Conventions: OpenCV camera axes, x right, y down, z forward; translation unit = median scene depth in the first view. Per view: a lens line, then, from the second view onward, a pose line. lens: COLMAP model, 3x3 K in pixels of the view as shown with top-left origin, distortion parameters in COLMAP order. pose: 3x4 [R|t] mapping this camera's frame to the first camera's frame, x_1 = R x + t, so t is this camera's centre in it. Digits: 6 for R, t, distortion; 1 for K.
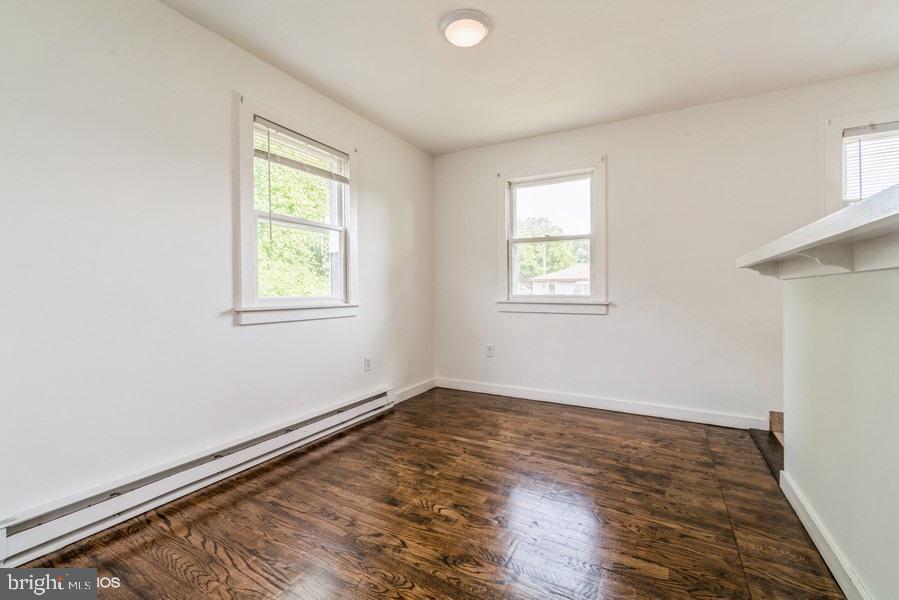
lens RADIAL K [[383.8, 0, 449.1], [0, 383.8, 291.8], [0, 0, 1]] dist [-0.004032, -0.000084]
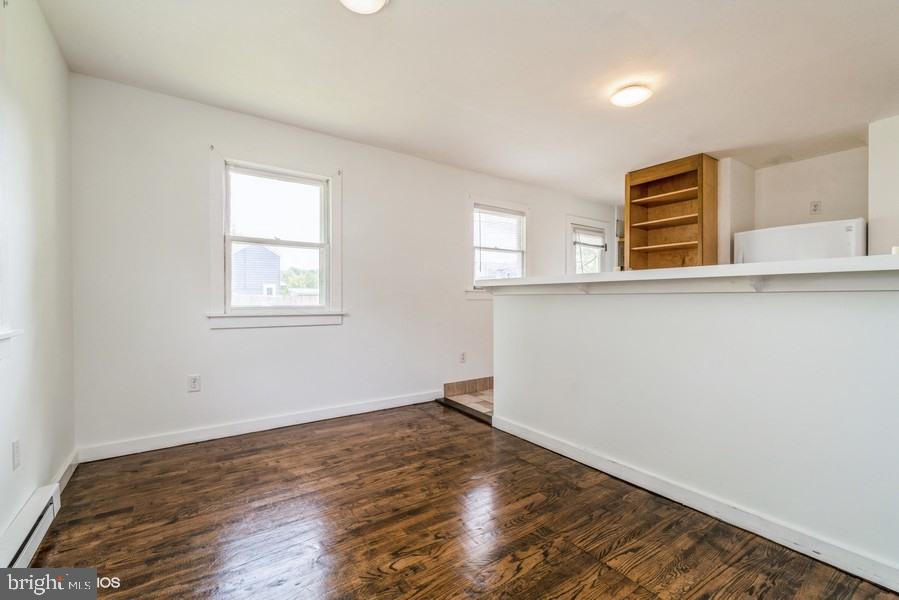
lens RADIAL K [[383.8, 0, 448.8], [0, 383.8, 301.7], [0, 0, 1]] dist [-0.004032, -0.000084]
pose [[0.440016, -0.003129, 0.897984, -0.446202], [-0.001944, 0.999988, 0.004437, -0.007987], [-0.897988, -0.003698, 0.440005, 0.329391]]
